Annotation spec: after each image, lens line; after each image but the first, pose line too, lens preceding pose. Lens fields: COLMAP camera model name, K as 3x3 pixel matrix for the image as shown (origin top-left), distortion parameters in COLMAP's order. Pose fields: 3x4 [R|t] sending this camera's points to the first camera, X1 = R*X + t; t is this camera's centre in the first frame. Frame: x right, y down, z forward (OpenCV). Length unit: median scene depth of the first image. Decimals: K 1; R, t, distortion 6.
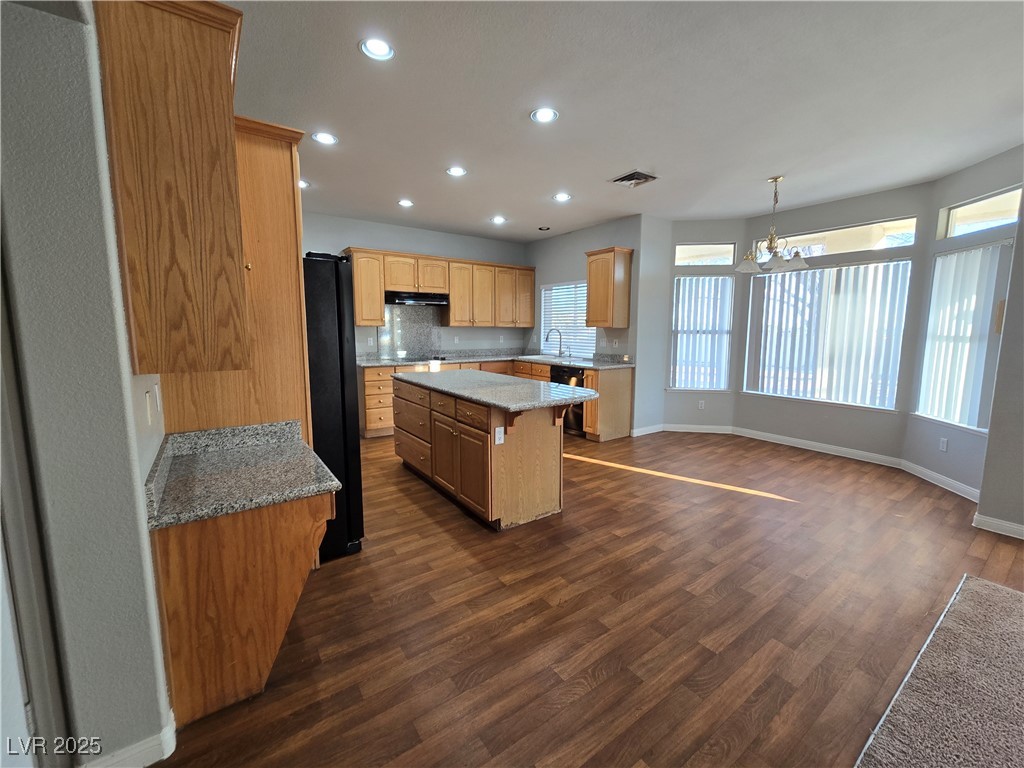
lens RADIAL K [[419.6, 0, 520.7], [0, 419.6, 378.1], [0, 0, 1]] dist [0.000019, 0.000861]
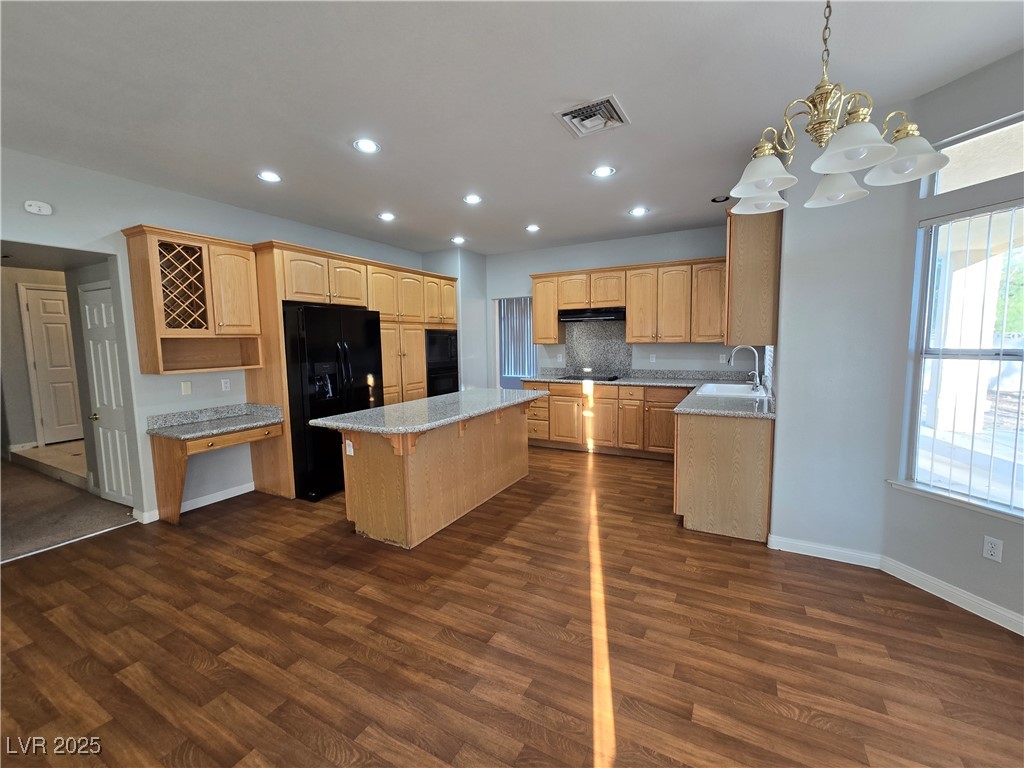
lens RADIAL K [[419.6, 0, 517.6], [0, 419.6, 383.6], [0, 0, 1]] dist [0.000019, 0.000861]
pose [[0.439707, 0.079783, -0.894591, 0.843065], [-0.088784, 0.995029, 0.045102, -0.092637], [0.893742, 0.059594, 0.444604, 0.656930]]
